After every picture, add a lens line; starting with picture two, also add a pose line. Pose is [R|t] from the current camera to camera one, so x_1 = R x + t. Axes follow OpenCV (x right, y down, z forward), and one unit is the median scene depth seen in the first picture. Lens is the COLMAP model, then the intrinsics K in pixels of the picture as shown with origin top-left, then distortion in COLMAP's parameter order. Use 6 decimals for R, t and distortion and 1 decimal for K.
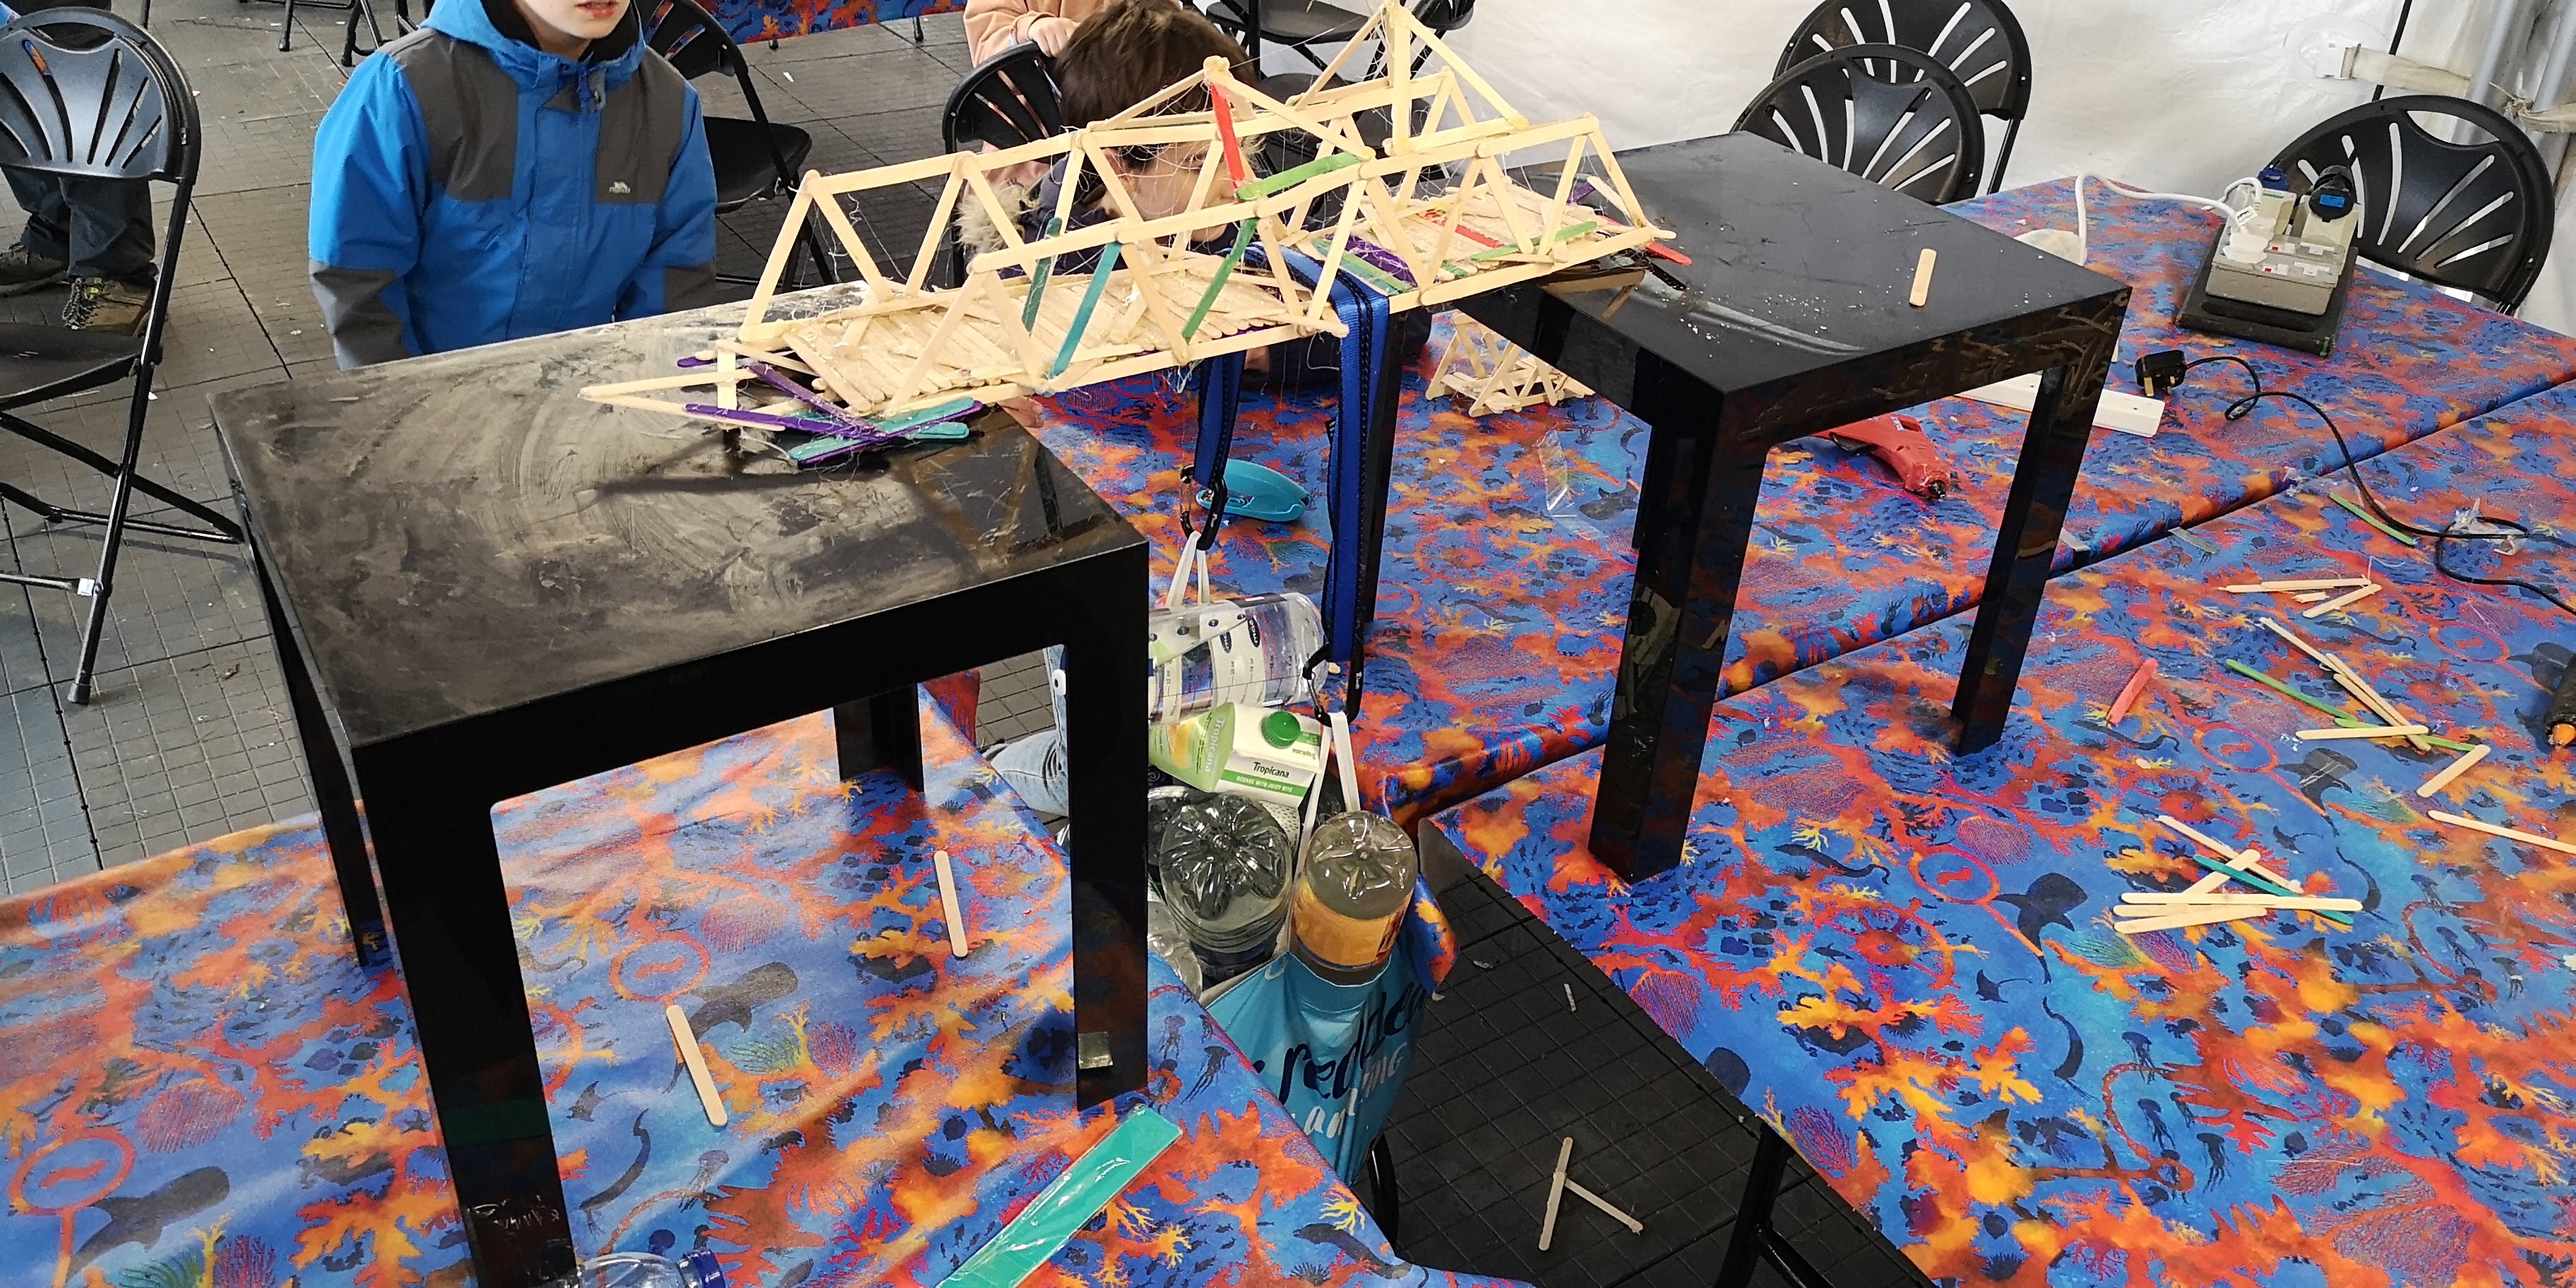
lens RADIAL K [[1929.5, 0, 1282.6], [0, 1929.5, 610.1], [0, 0, 1]] dist [0.022218, -0.038501]
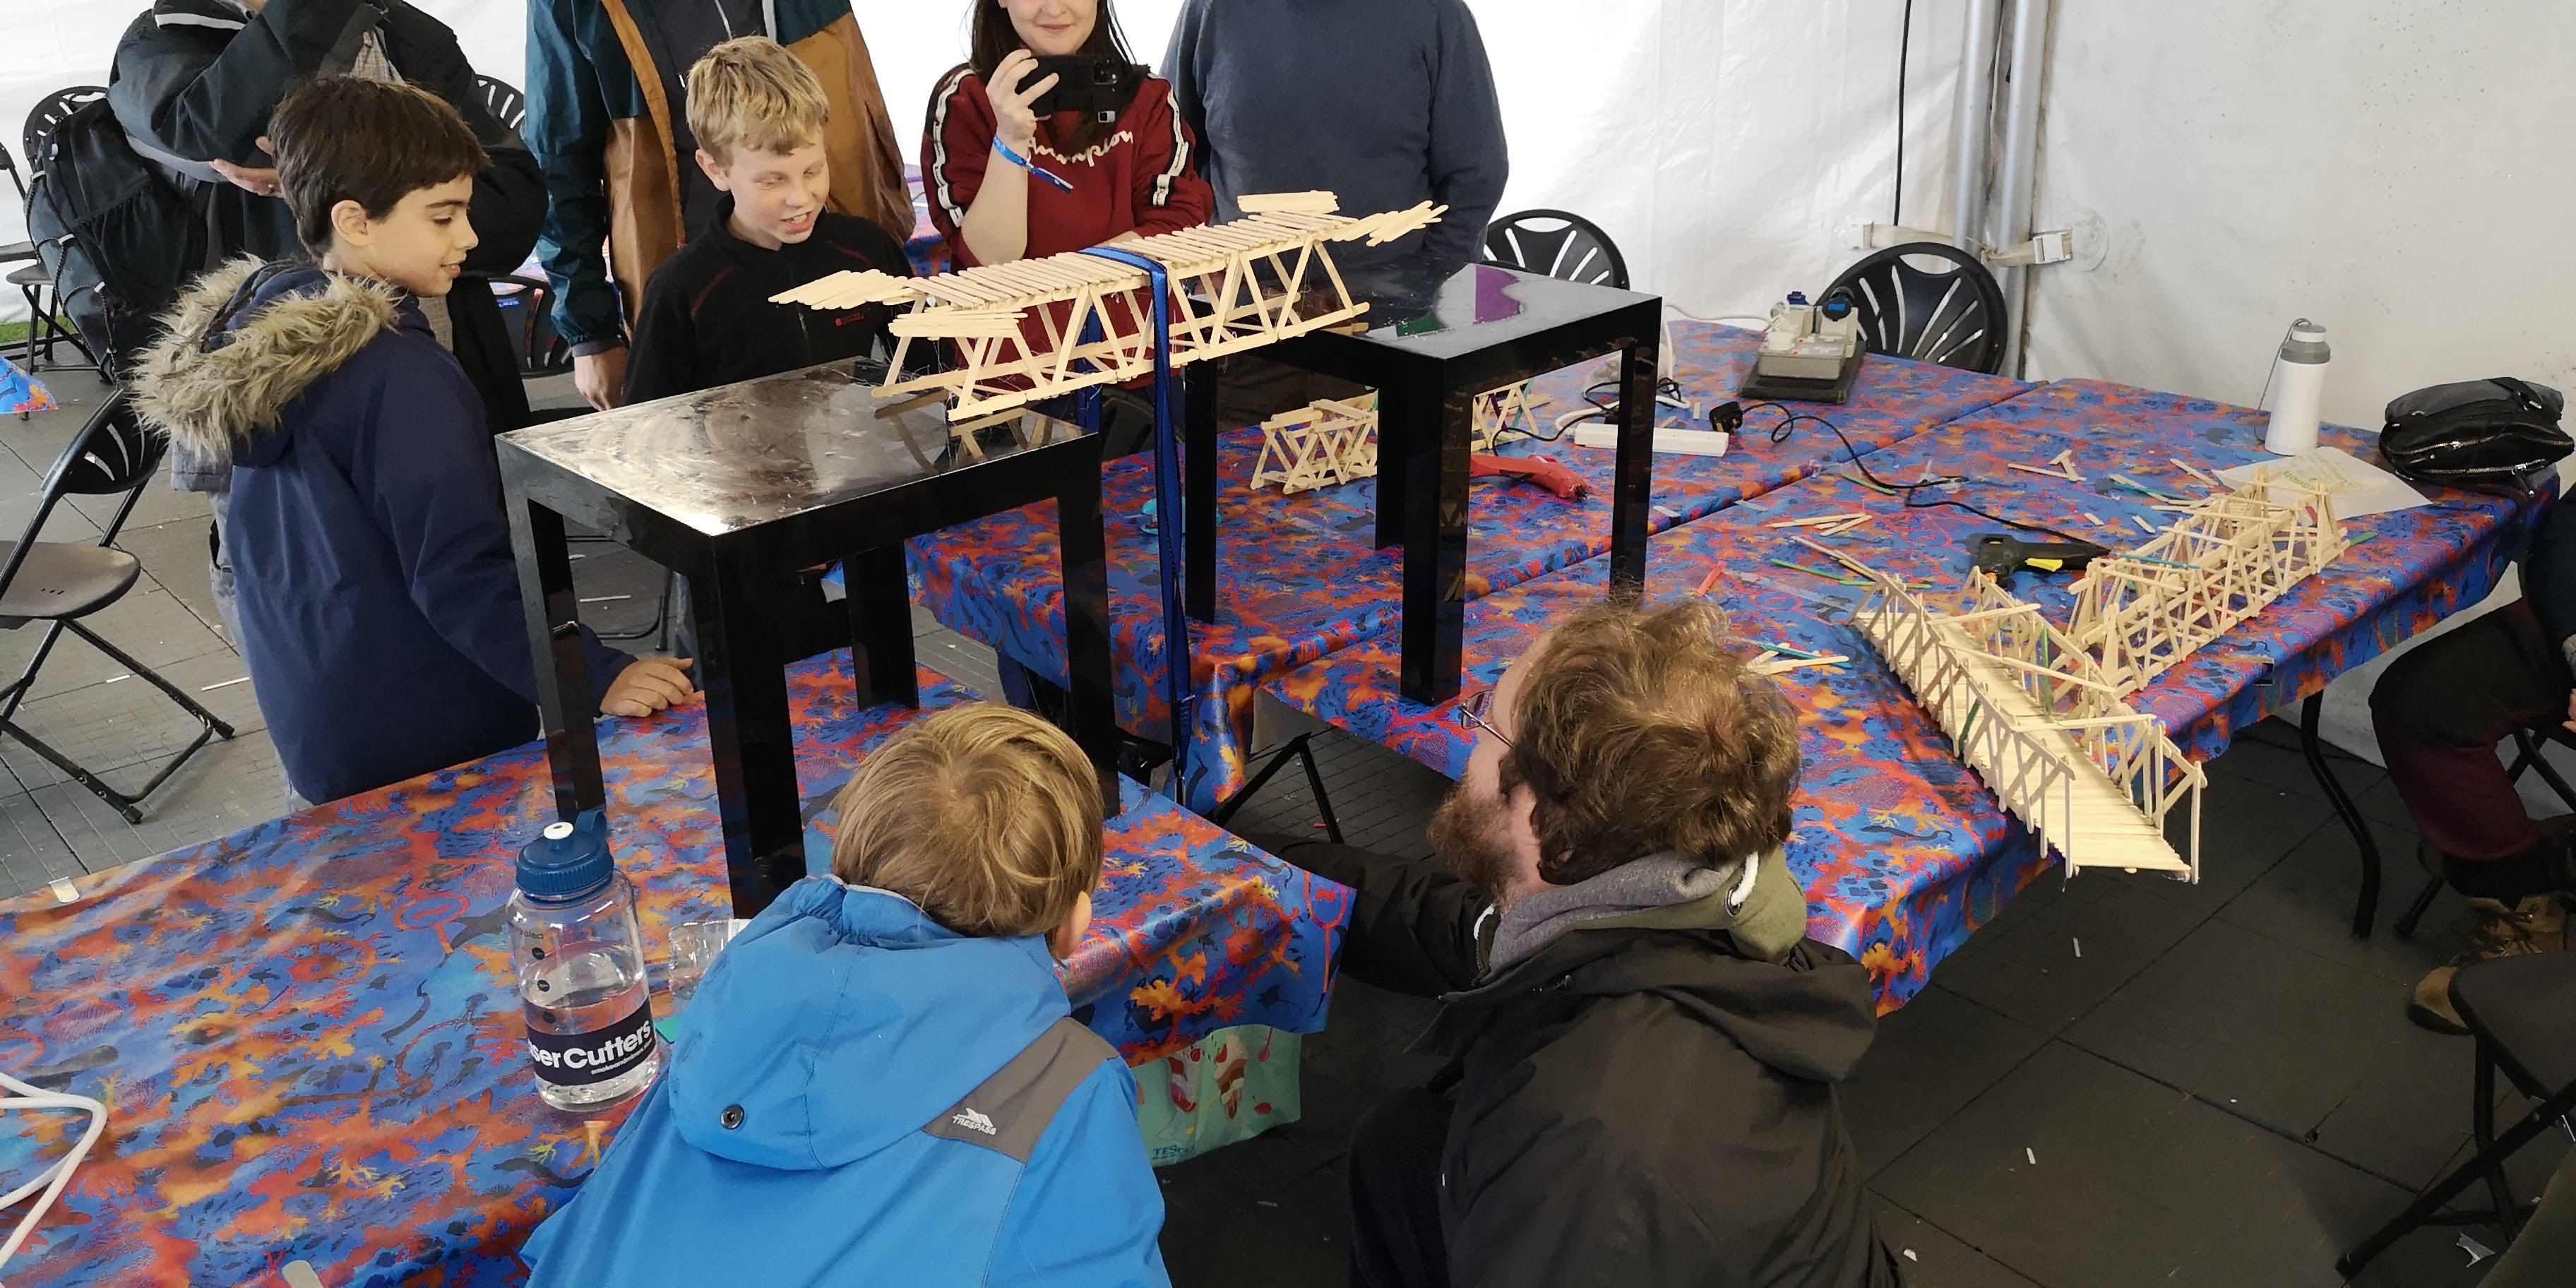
lens RADIAL K [[1929.5, 0, 1282.6], [0, 1929.5, 610.1], [0, 0, 1]] dist [0.022218, -0.038501]
pose [[0.985261, -0.108107, 0.132566, -0.100422], [0.128160, 0.979805, -0.153484, 0.278466], [-0.113296, 0.168211, 0.979219, -0.475303]]
